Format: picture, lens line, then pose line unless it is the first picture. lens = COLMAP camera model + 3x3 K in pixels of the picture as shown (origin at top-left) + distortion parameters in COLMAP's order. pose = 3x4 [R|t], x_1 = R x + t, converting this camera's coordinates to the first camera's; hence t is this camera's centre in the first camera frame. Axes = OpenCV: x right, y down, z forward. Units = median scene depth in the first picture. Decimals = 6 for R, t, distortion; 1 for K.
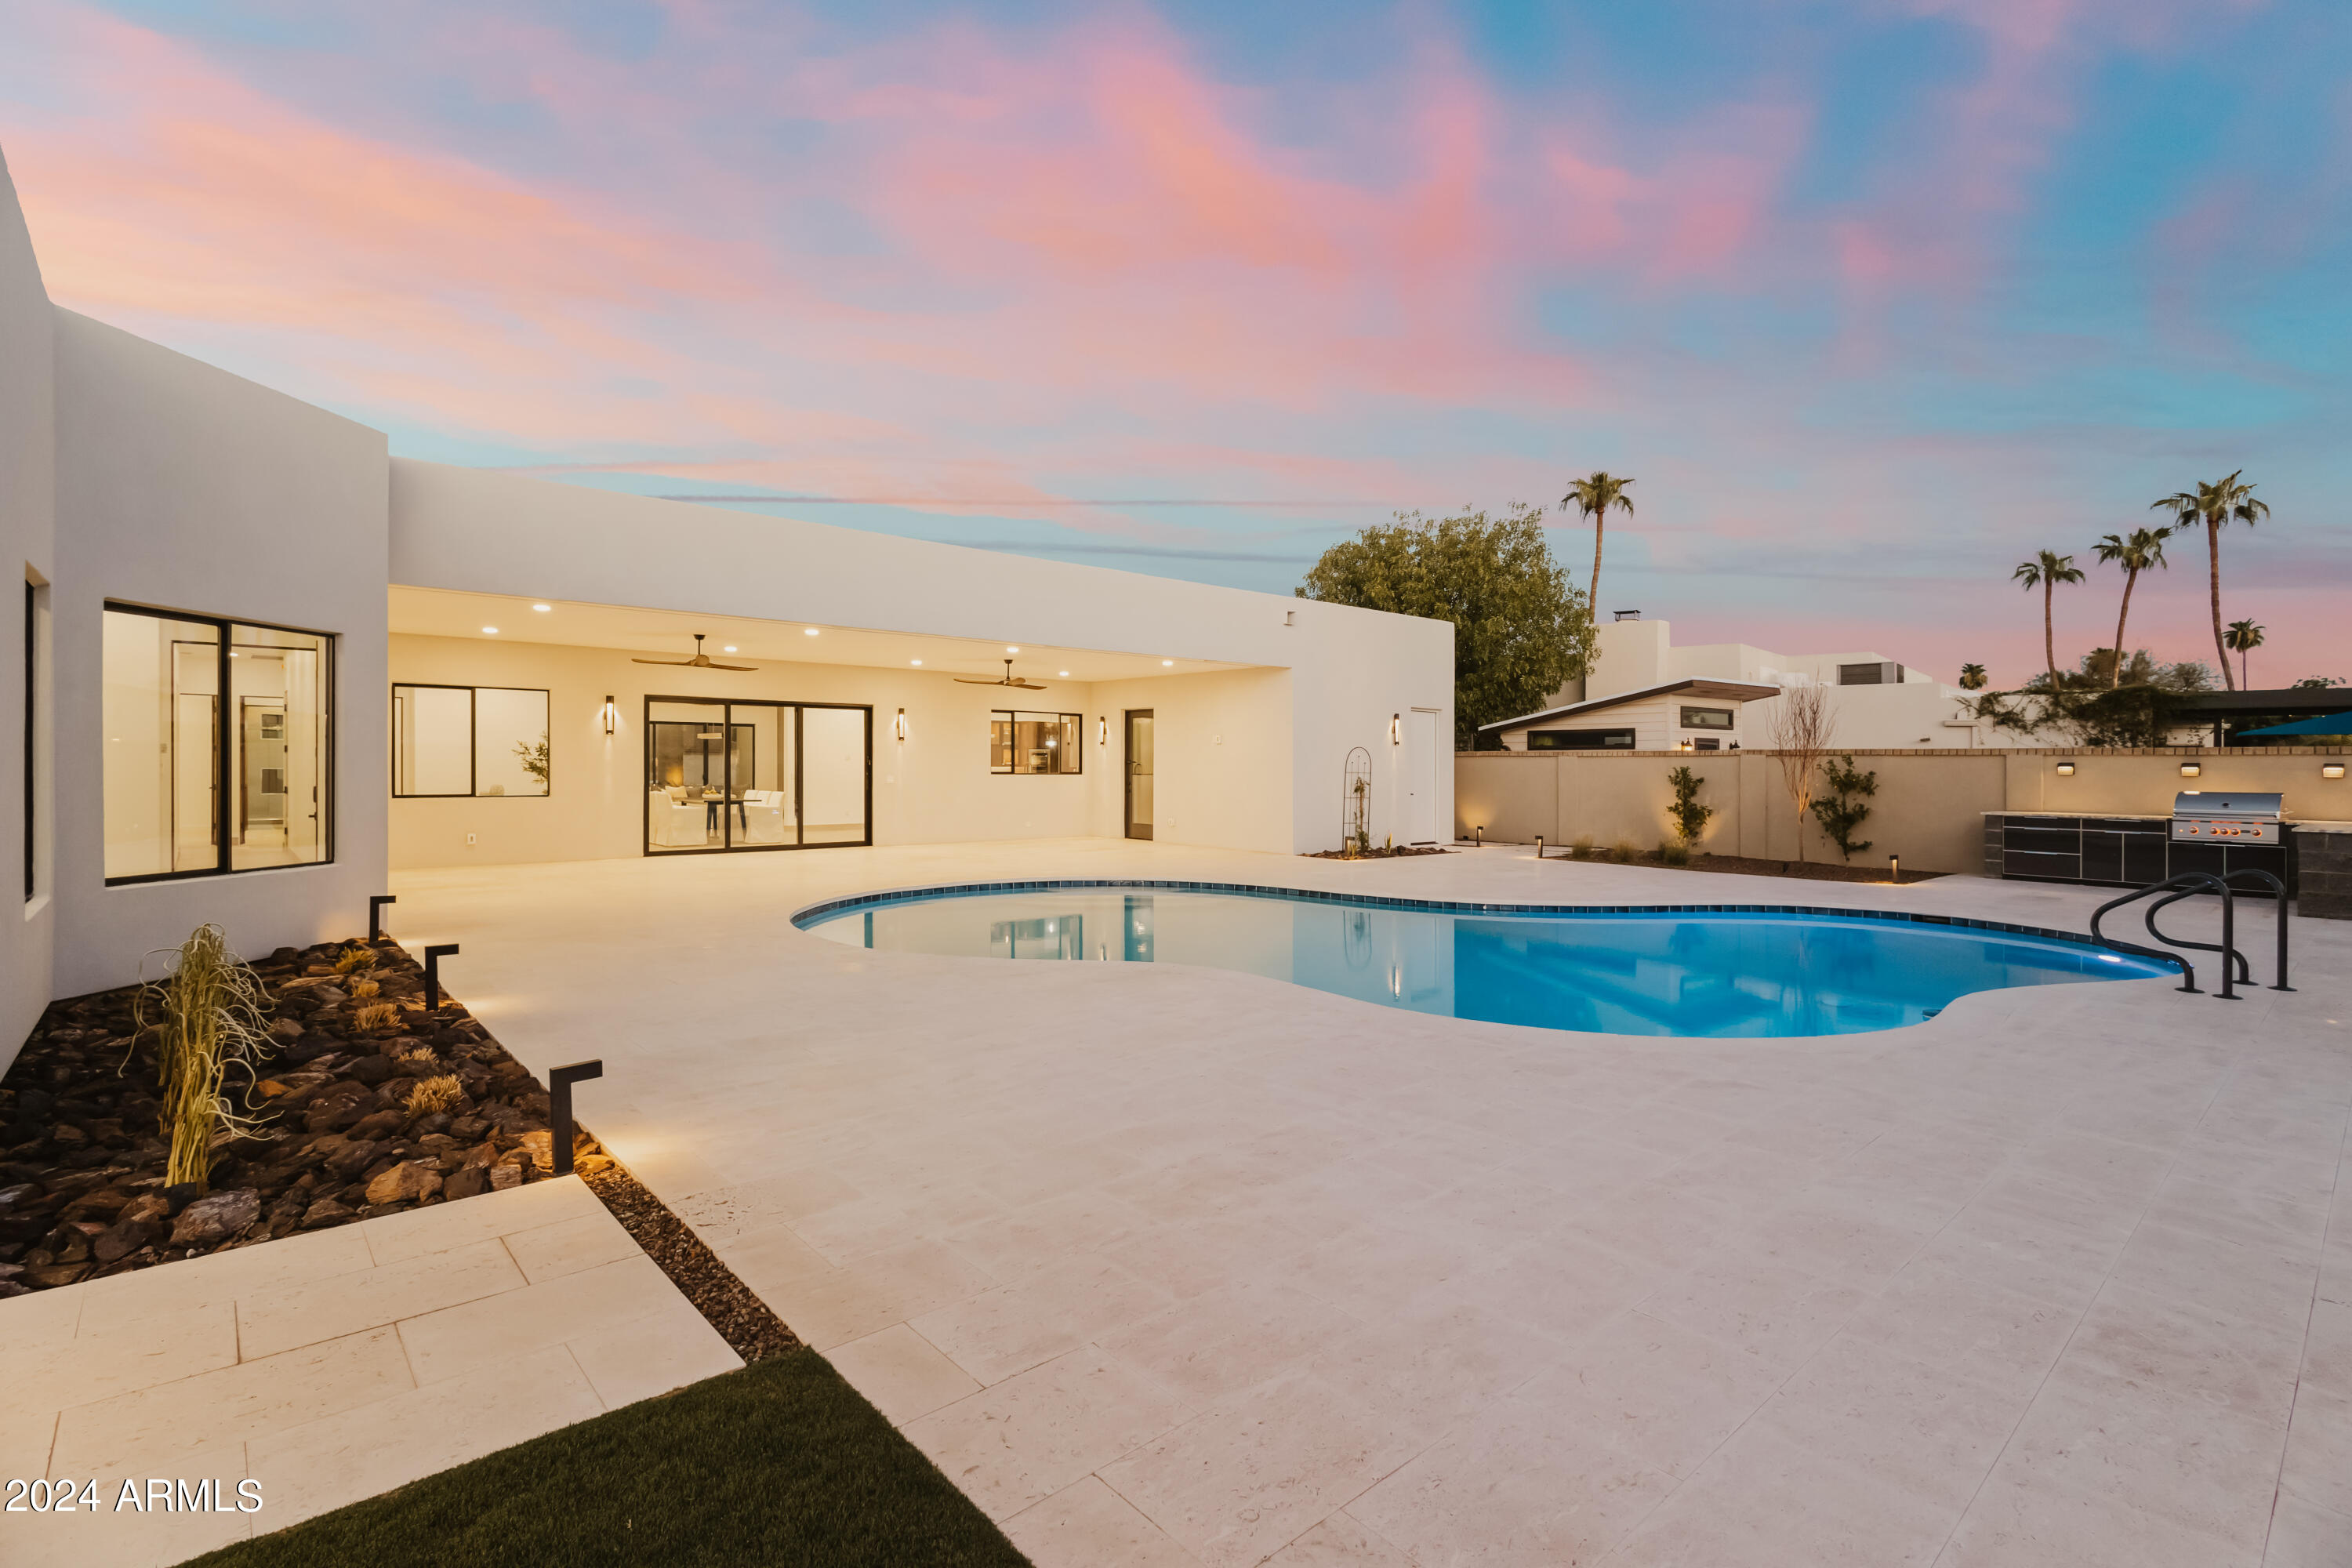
lens RADIAL K [[1100.9, 0, 1173.8], [0, 1100.9, 749.5], [0, 0, 1]] dist [0.009134, -0.000625]
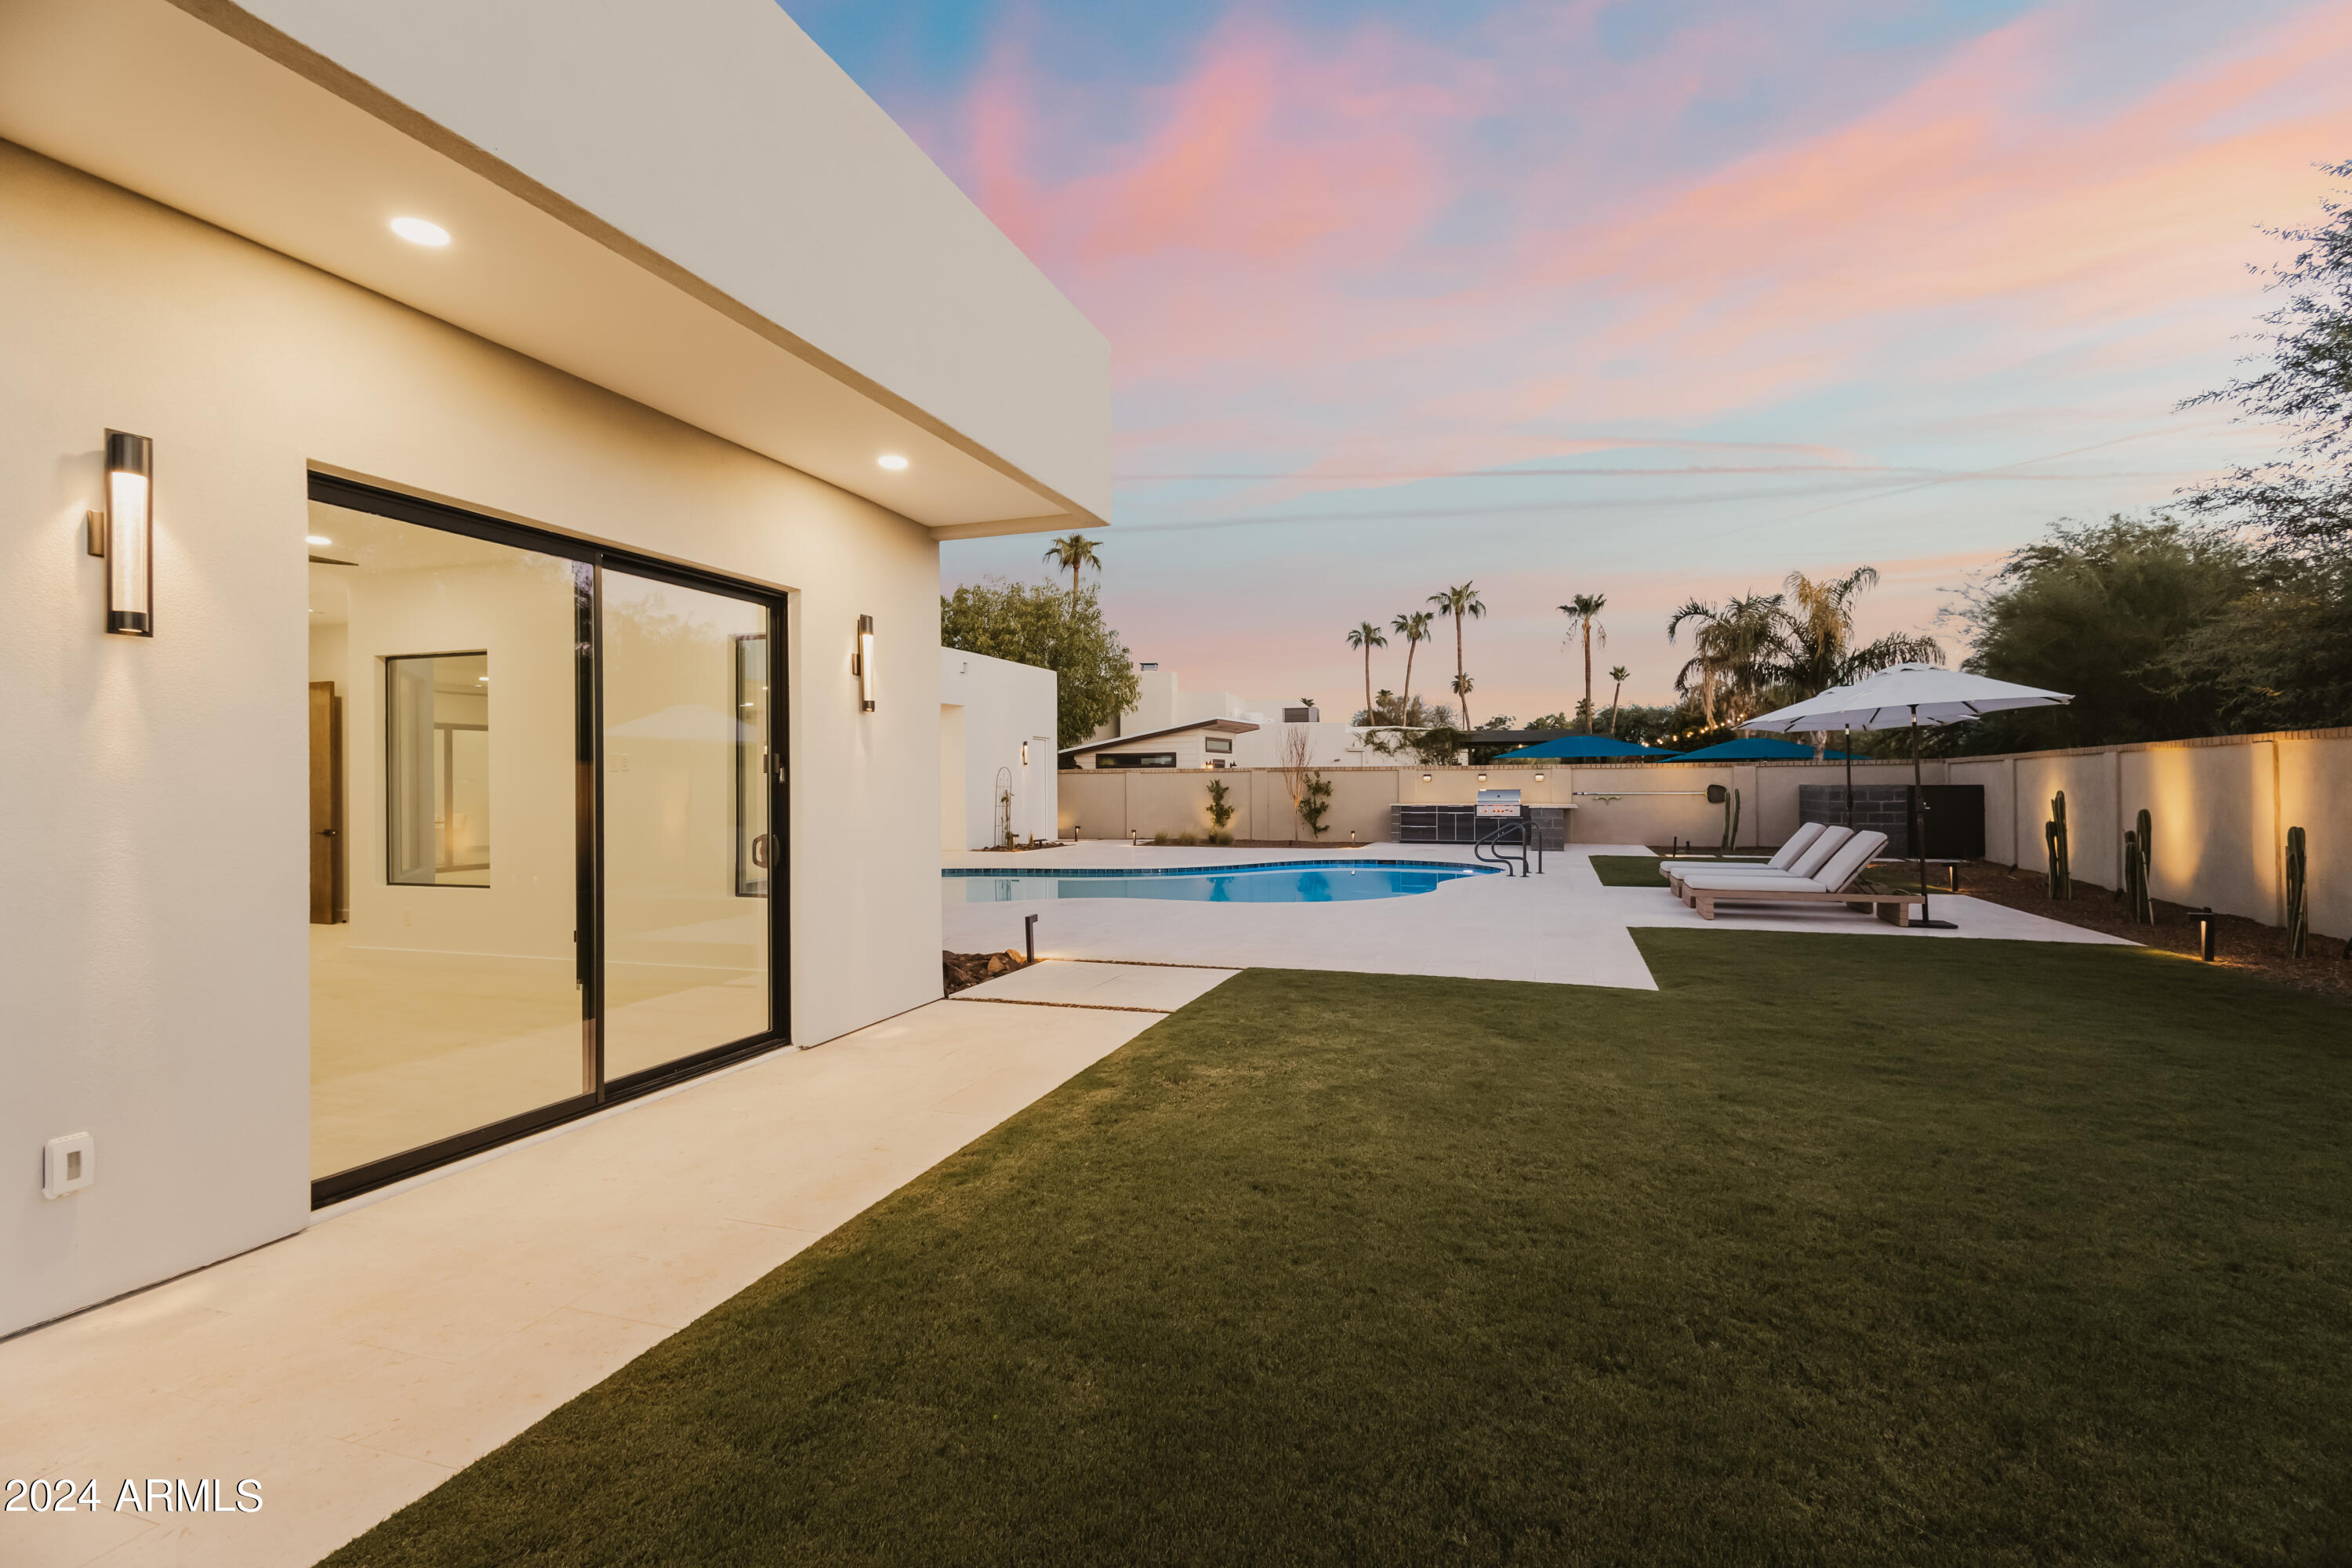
lens RADIAL K [[1100.9, 0, 1177.0], [0, 1100.9, 782.9], [0, 0, 1]] dist [0.009134, -0.000625]
pose [[0.866597, -0.012288, 0.498857, -0.266976], [0.005144, 0.999864, 0.015694, -0.002455], [-0.498982, -0.011034, 0.866542, -0.200267]]
